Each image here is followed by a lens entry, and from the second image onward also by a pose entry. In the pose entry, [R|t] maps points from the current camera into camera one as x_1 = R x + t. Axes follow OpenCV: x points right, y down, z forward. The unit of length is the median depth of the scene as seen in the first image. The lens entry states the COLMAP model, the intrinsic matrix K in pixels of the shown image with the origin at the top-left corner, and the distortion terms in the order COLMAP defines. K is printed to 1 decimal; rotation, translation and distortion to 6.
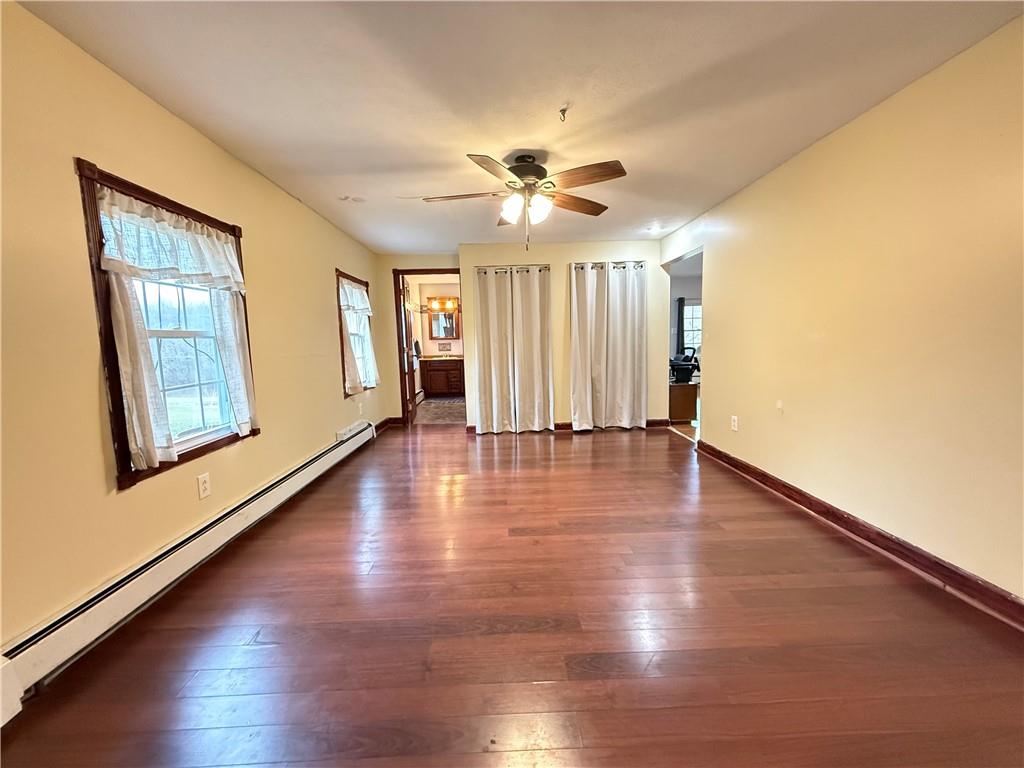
lens RADIAL K [[410.7, 0, 511.9], [0, 410.7, 382.8], [0, 0, 1]] dist [0.000244, 0.000147]
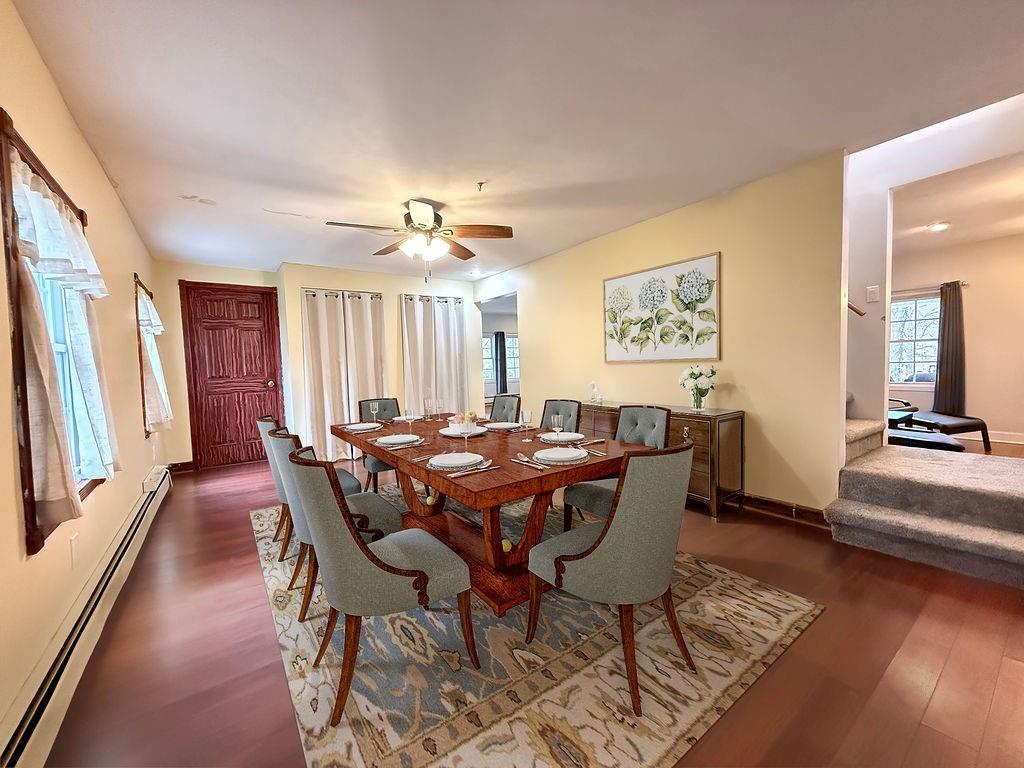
lens RADIAL K [[410.7, 0, 511.9], [0, 410.7, 382.8], [0, 0, 1]] dist [0.000244, 0.000147]
pose [[0.827571, -0.025704, 0.560772, -0.264835], [0.067193, 0.996305, -0.053495, 0.021918], [-0.557325, 0.081951, 0.826240, -0.039410]]
